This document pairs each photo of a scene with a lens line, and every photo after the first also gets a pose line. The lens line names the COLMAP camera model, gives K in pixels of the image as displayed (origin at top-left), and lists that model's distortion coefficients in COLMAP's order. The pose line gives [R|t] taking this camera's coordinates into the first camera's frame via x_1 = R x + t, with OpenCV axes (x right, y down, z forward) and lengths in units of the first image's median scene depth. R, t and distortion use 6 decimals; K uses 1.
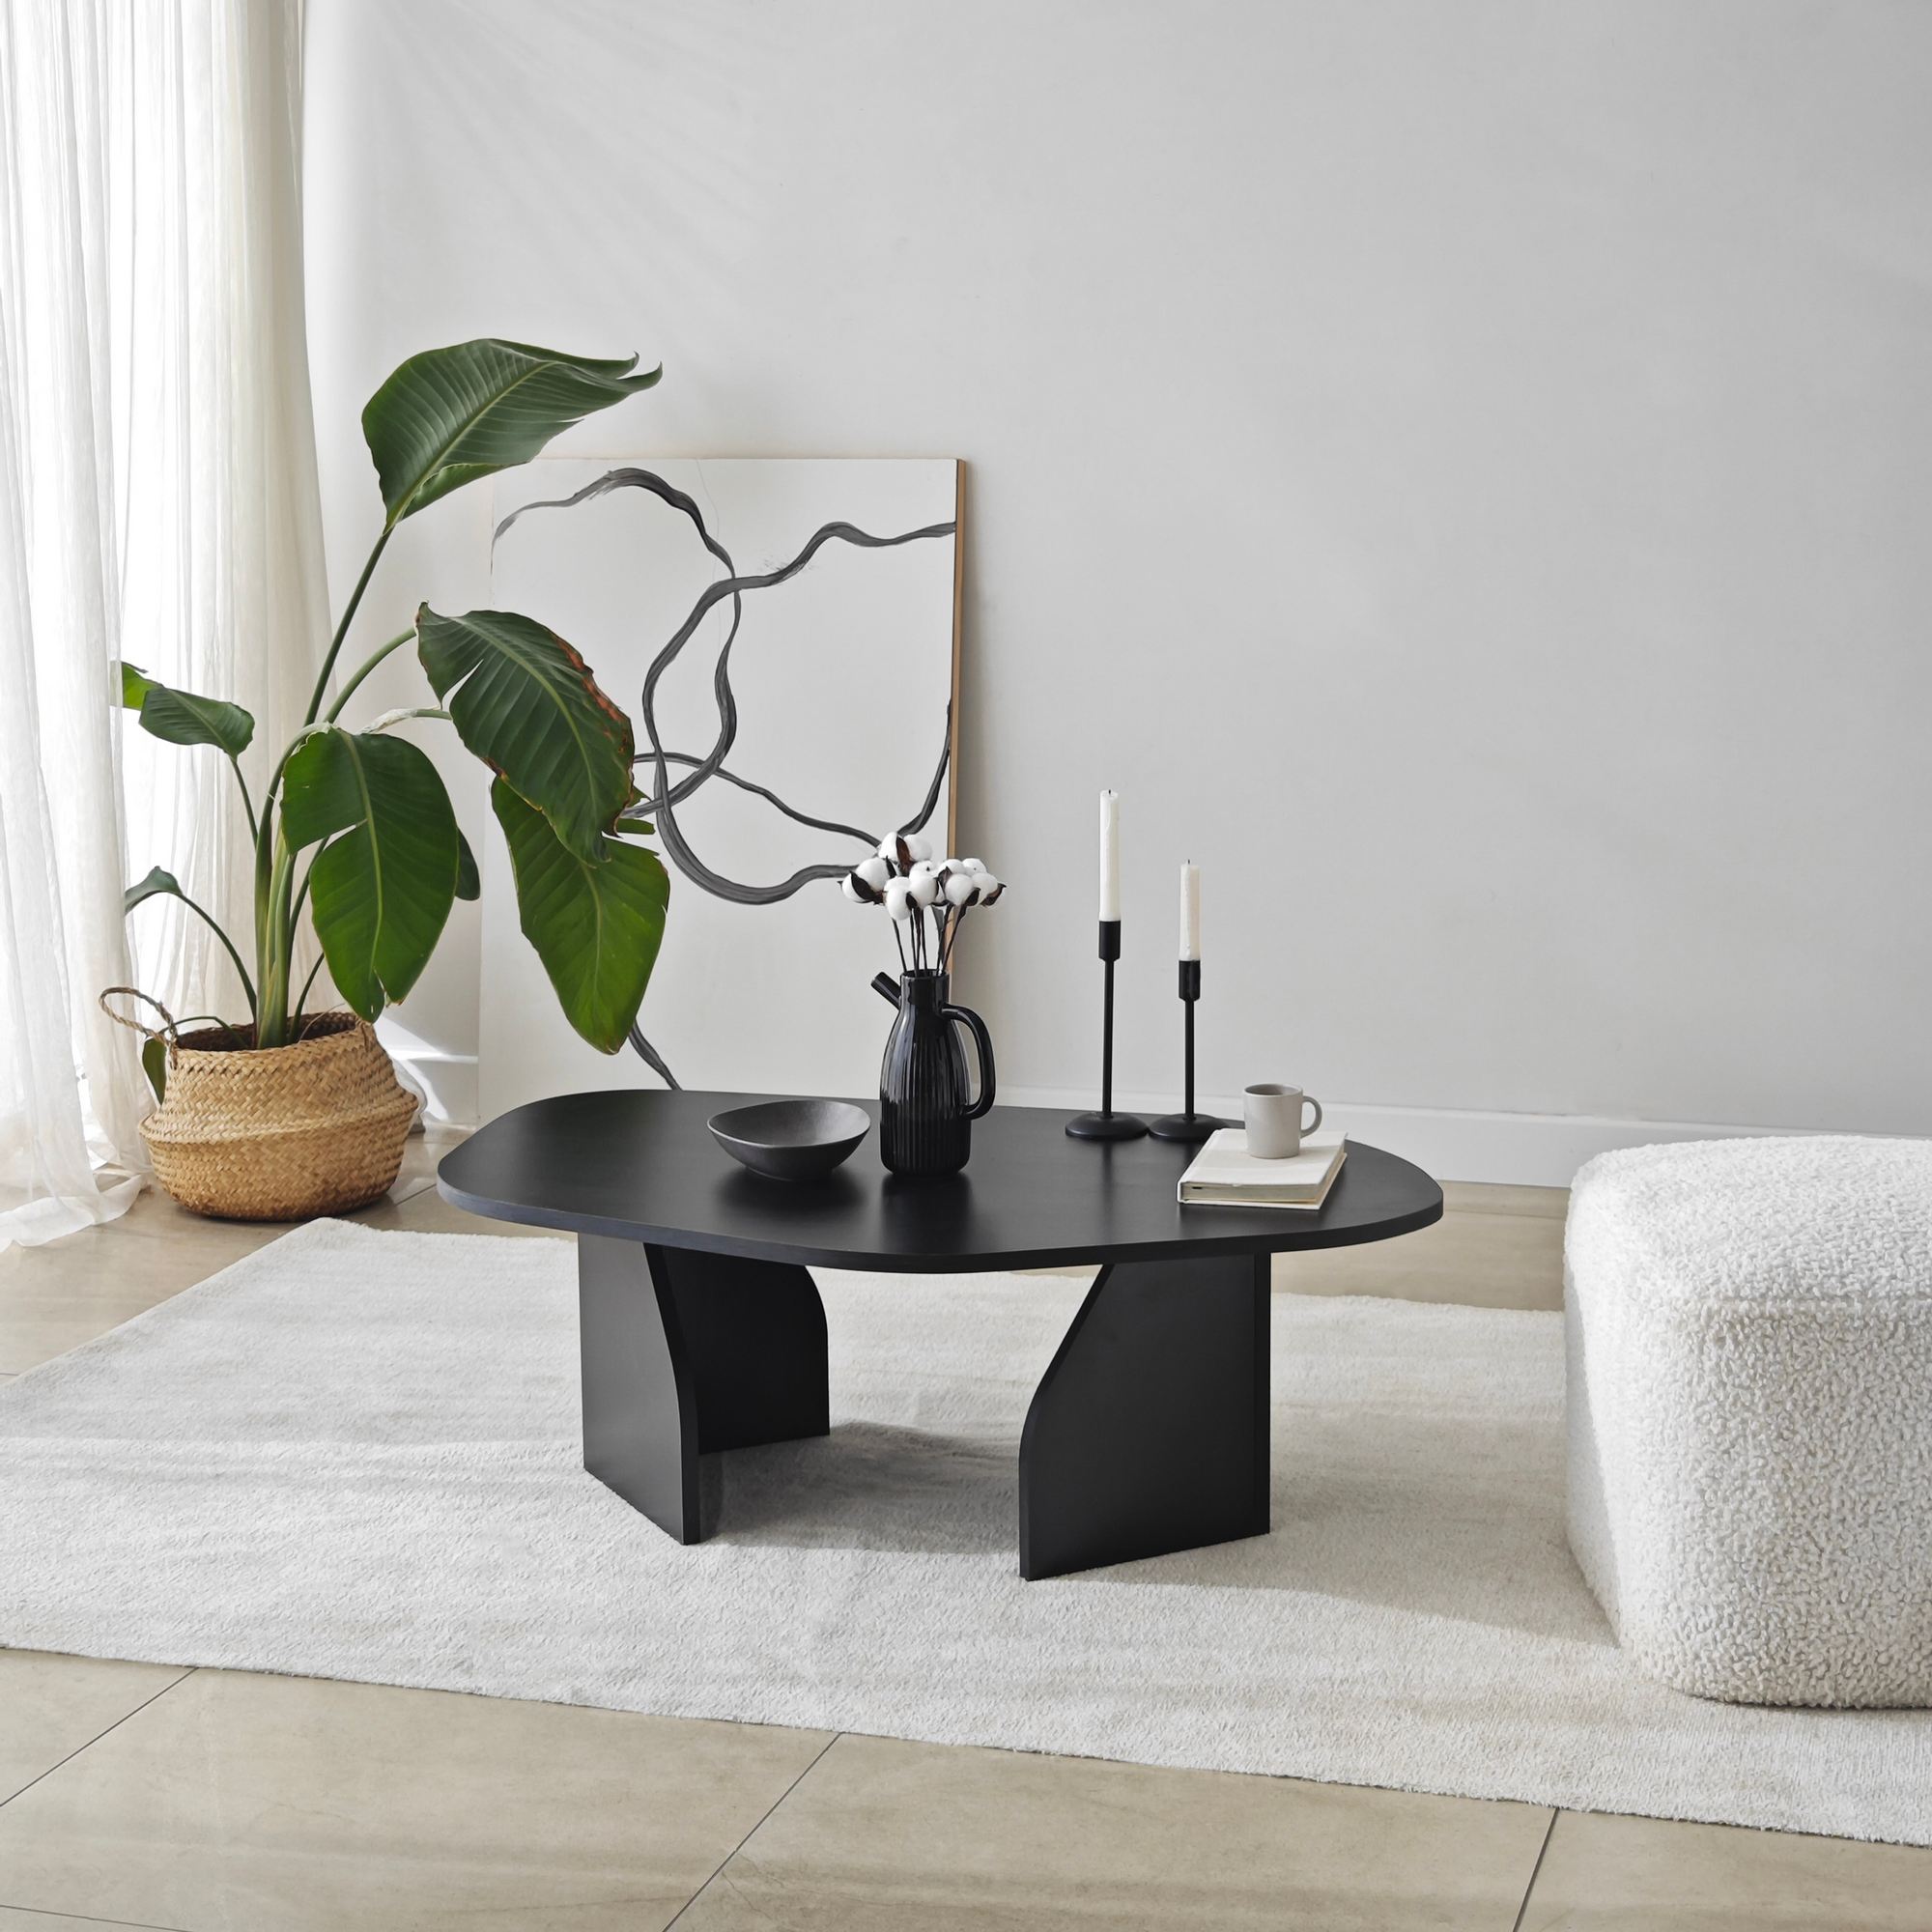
lens RADIAL K [[2325.2, 0, 966.0], [0, 2325.2, 966.0], [0, 0, 1]] dist [0.038584, -0.030733]
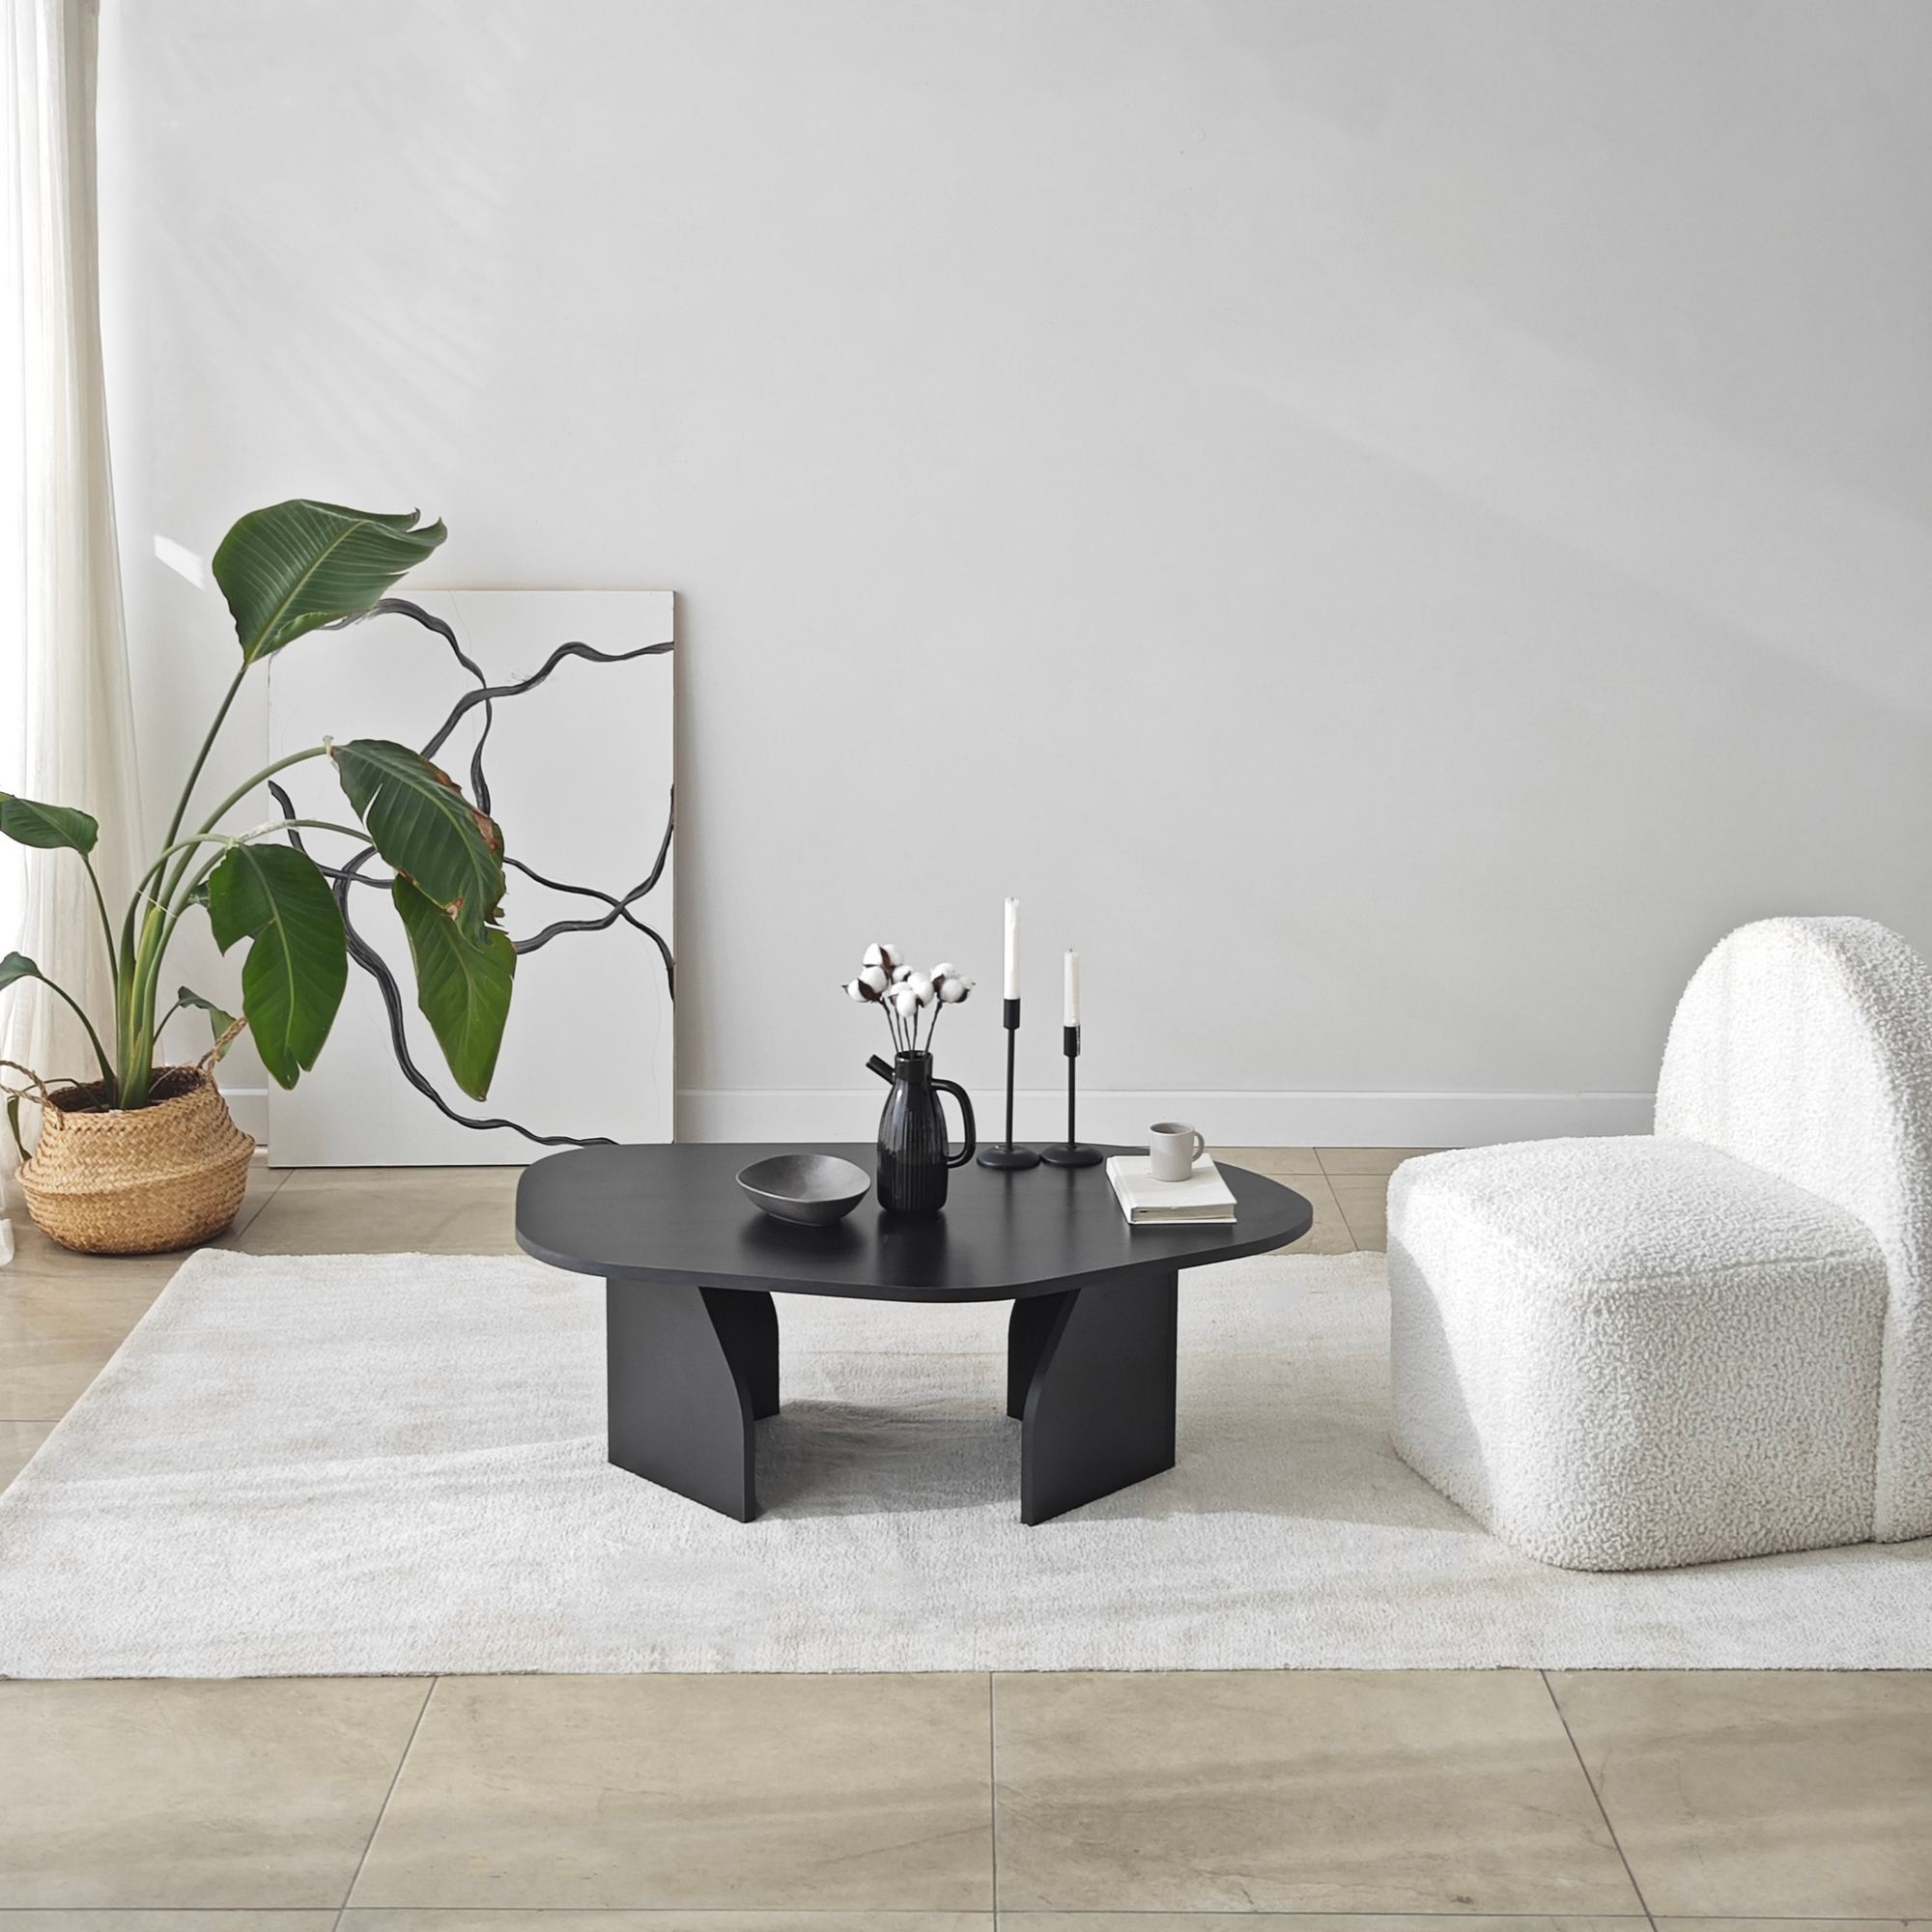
lens RADIAL K [[1869.5, 0, 966.0], [0, 1869.5, 966.0], [0, 0, 1]] dist [0.016155, 0.017510]
pose [[0.981153, -0.043798, 0.188202, -0.172599], [0.044641, 0.999003, -0.000240, -0.042411], [-0.188004, 0.008637, 0.982130, -0.010506]]
